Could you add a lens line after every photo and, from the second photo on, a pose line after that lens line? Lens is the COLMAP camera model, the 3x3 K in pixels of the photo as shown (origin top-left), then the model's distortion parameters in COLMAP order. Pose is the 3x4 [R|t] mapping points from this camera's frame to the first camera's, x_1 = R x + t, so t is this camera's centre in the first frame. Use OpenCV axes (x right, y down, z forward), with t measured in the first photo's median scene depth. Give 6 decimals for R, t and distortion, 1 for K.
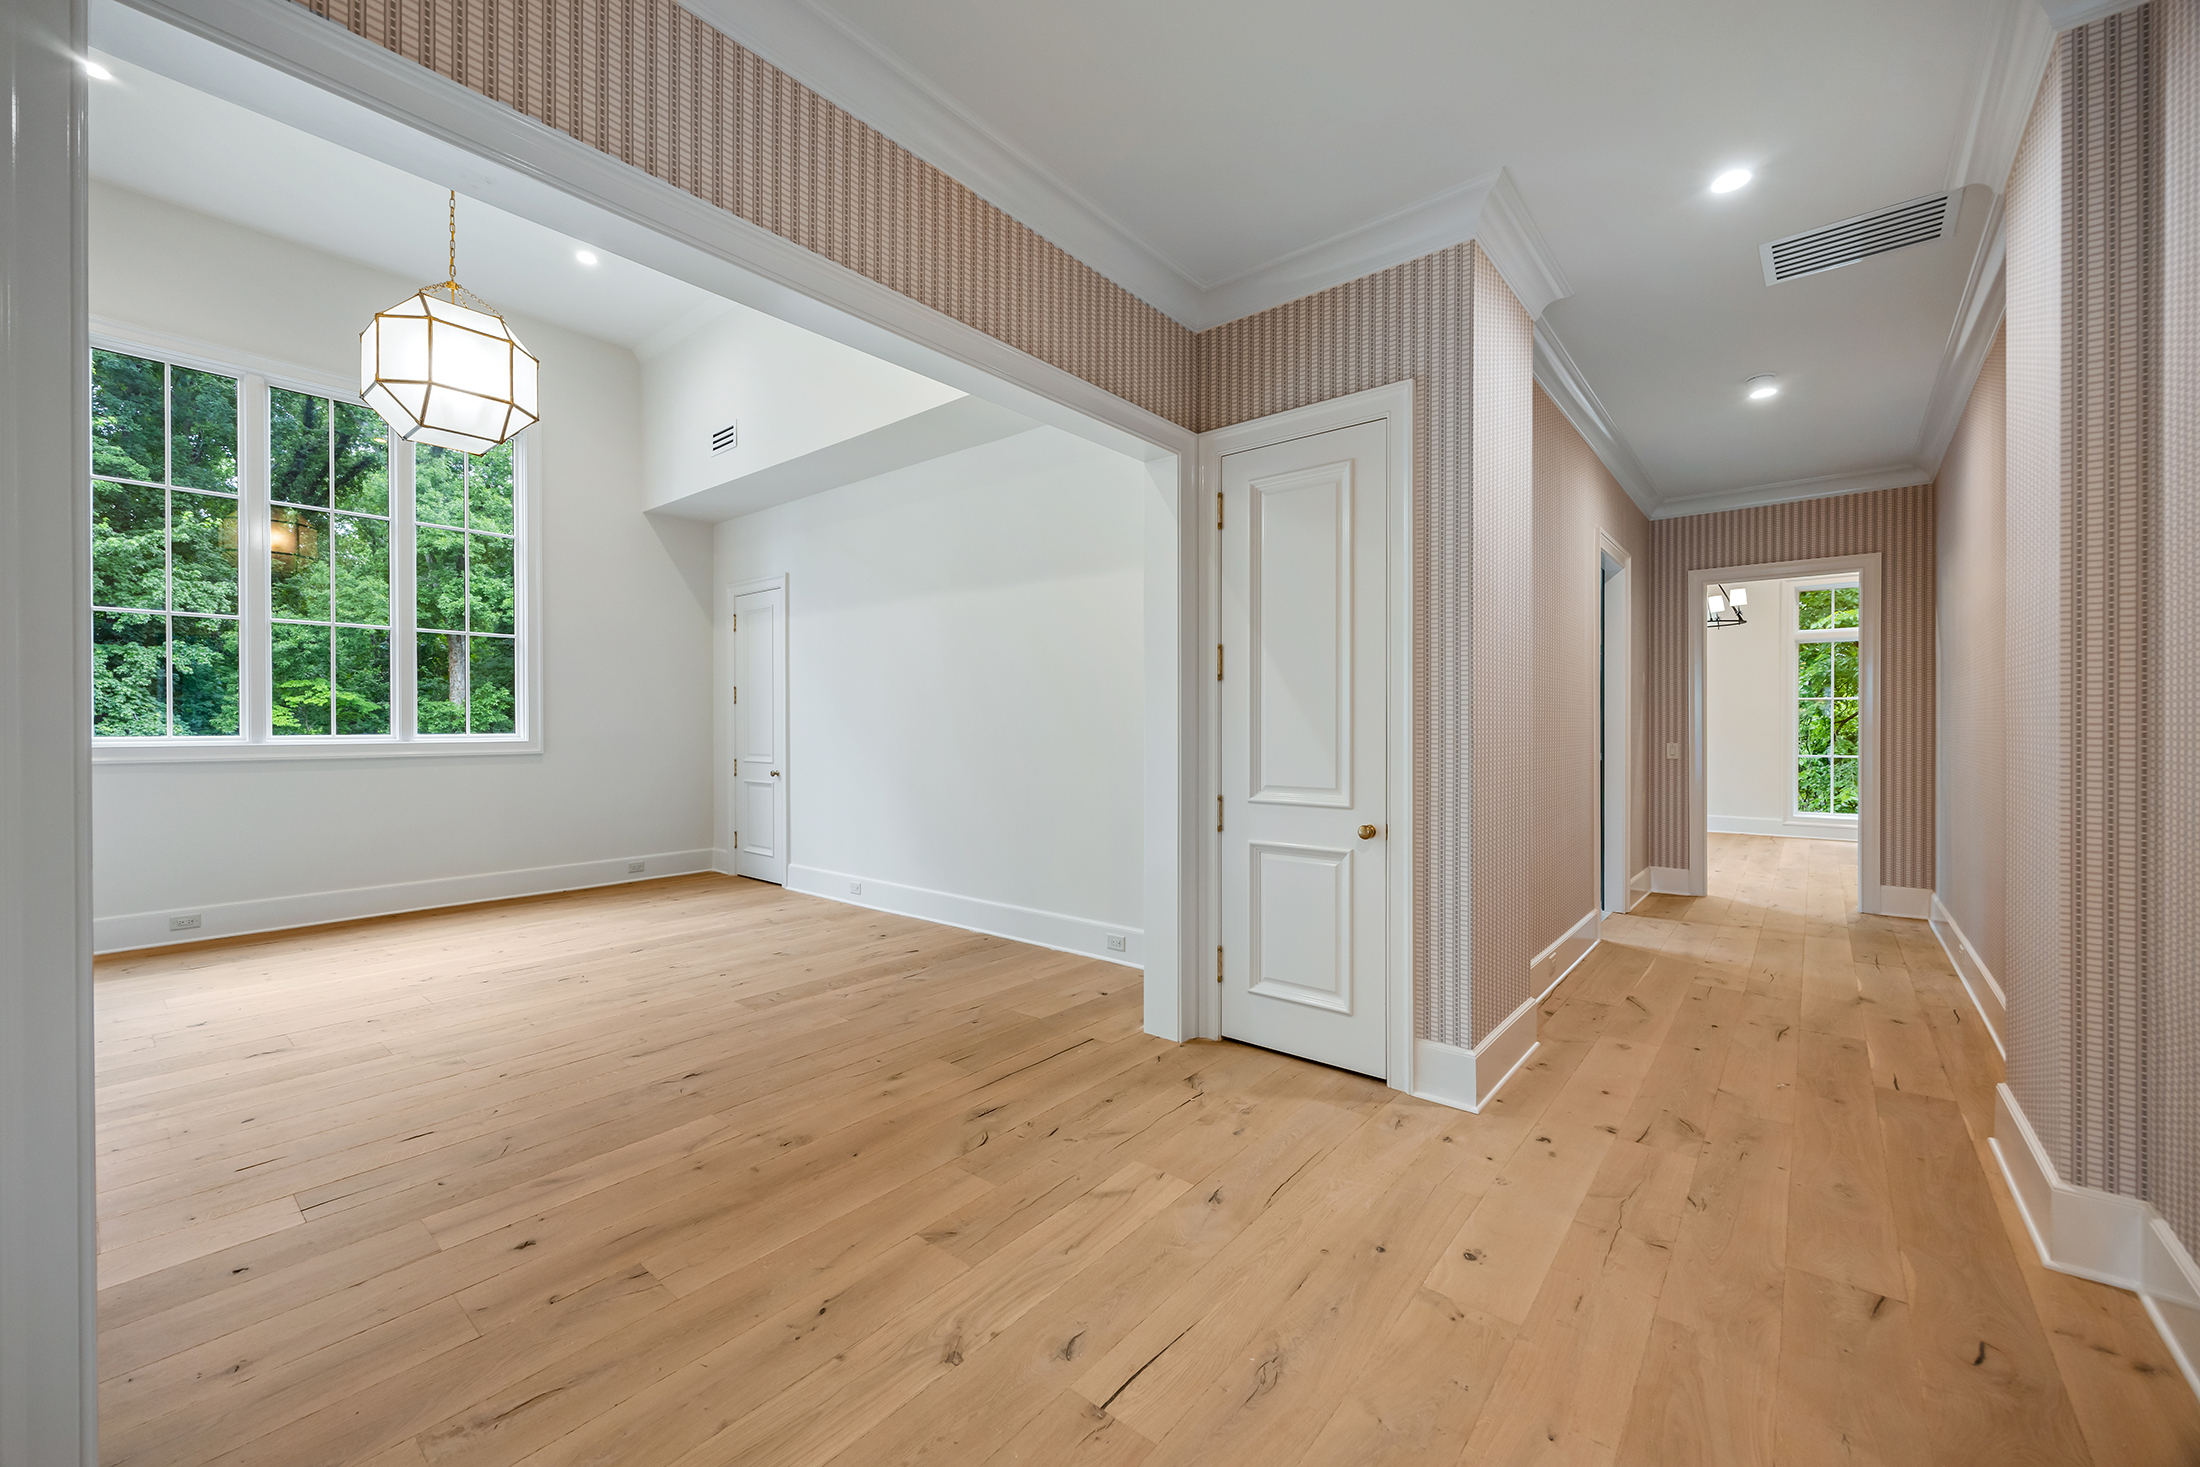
lens RADIAL K [[875.6, 0, 1093.4], [0, 875.6, 724.9], [0, 0, 1]] dist [0.001913, 0.000065]
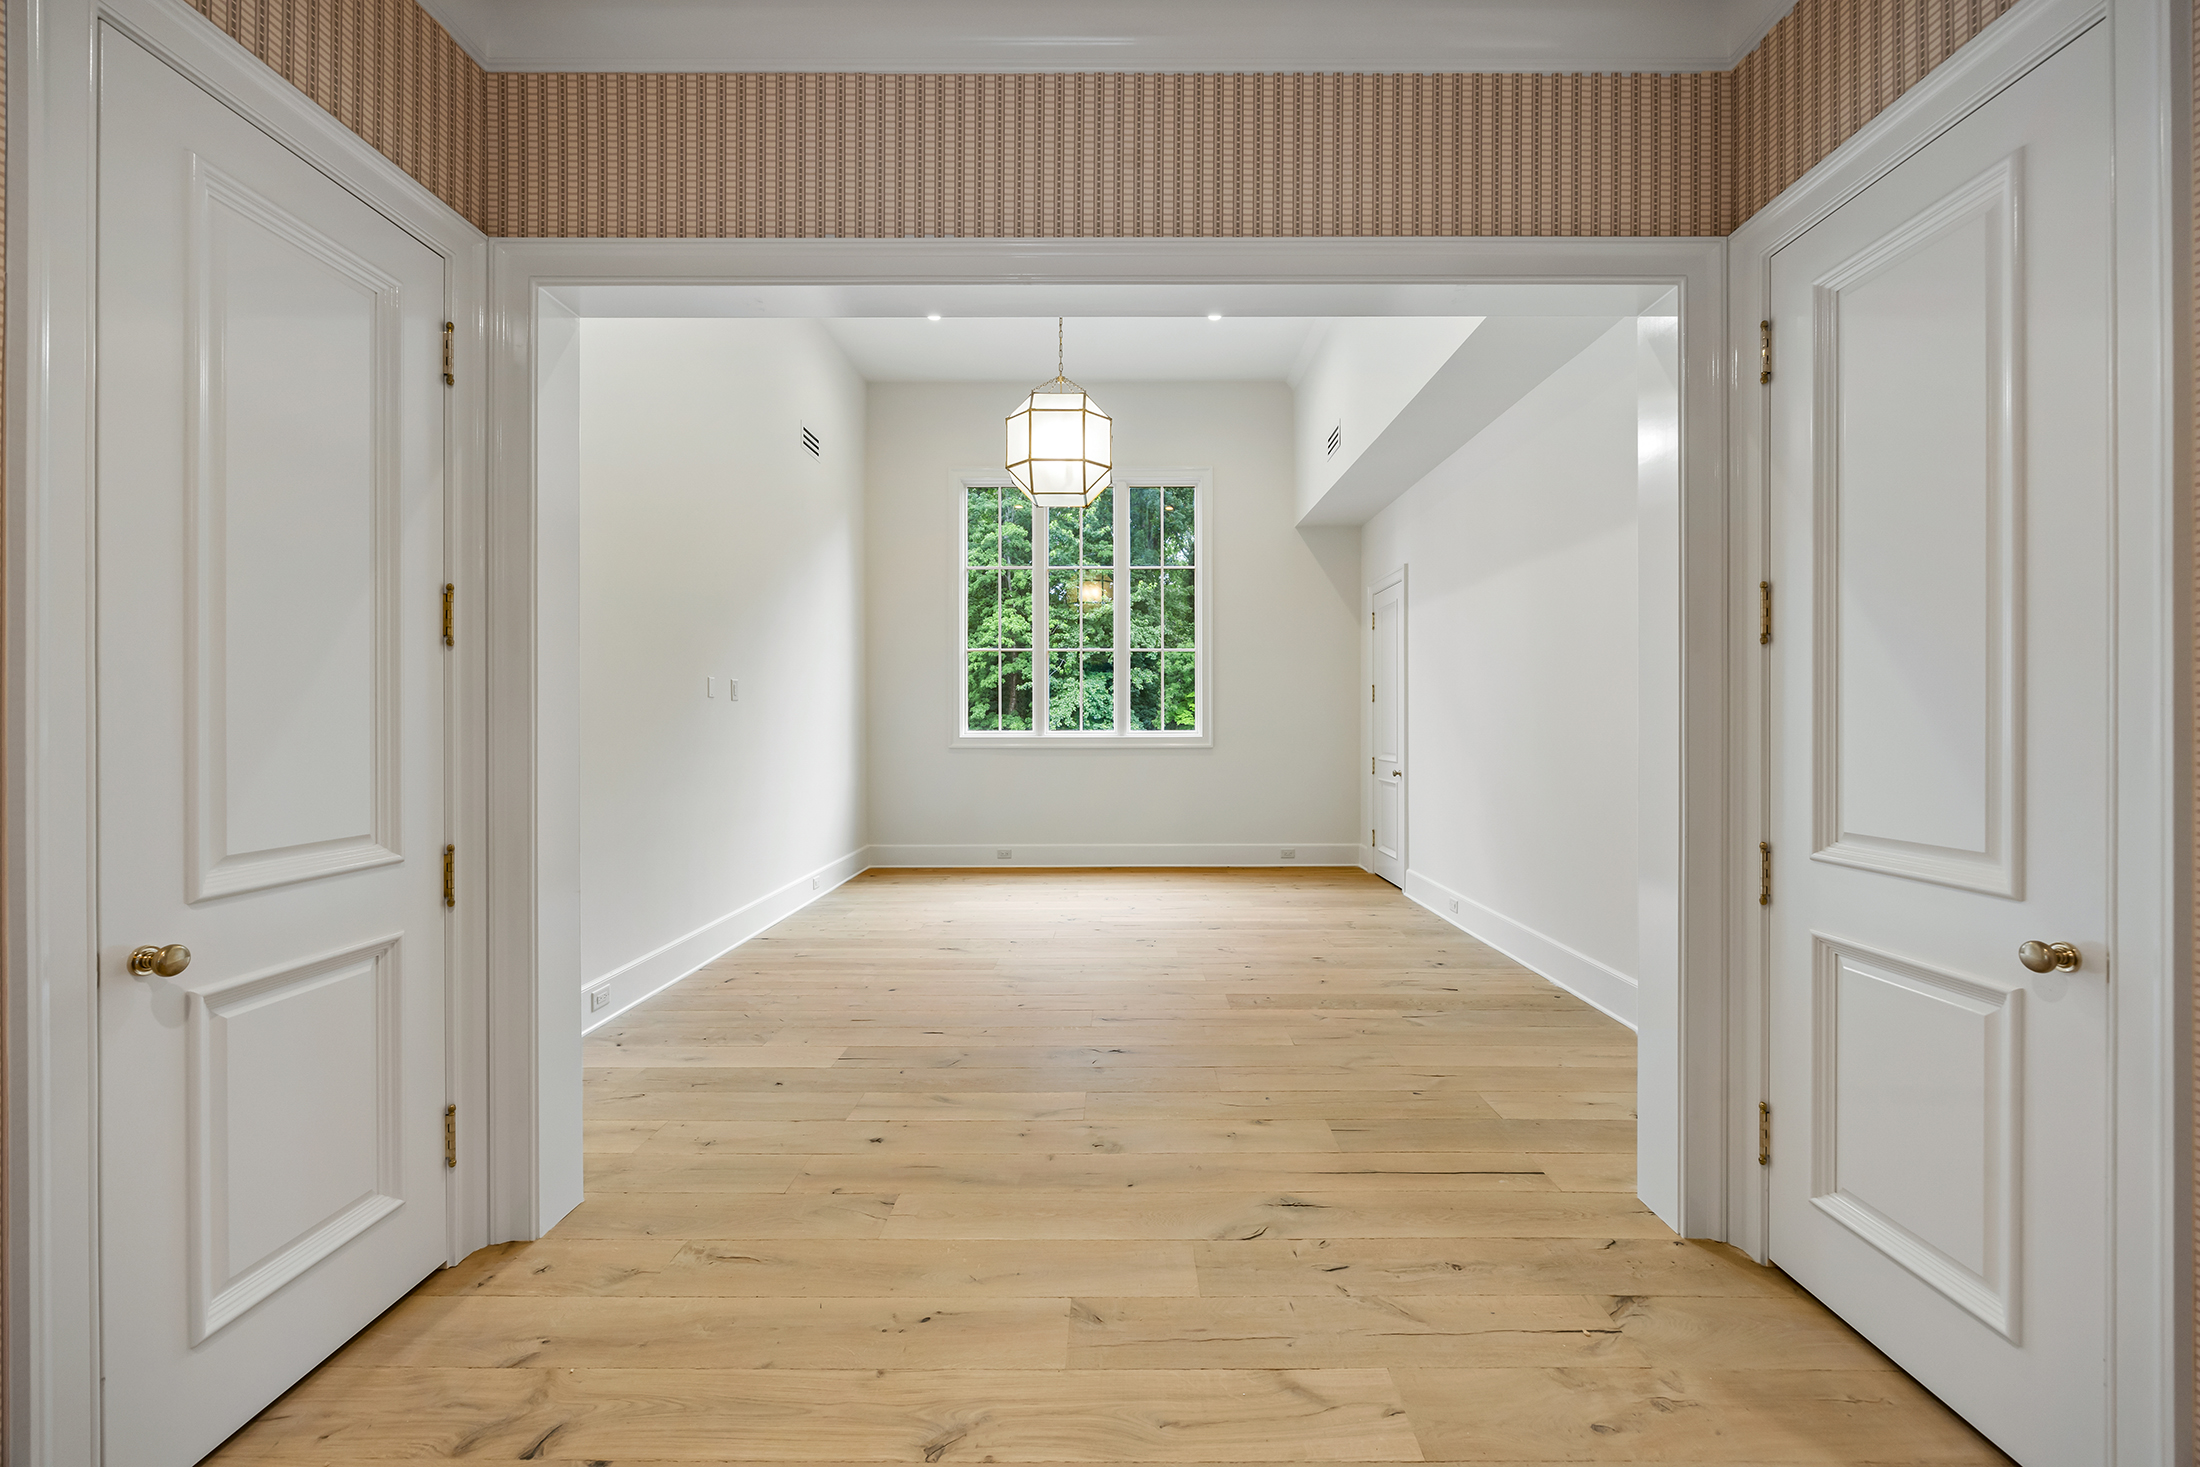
lens RADIAL K [[844.8, 0, 1077.1], [0, 844.8, 723.4], [0, 0, 1]] dist [-0.002967, -0.000232]
pose [[0.630106, -0.000465, -0.776509, 0.293639], [-0.000034, 1.000000, -0.000626, 0.001743], [0.776509, 0.000421, 0.630106, 0.297920]]
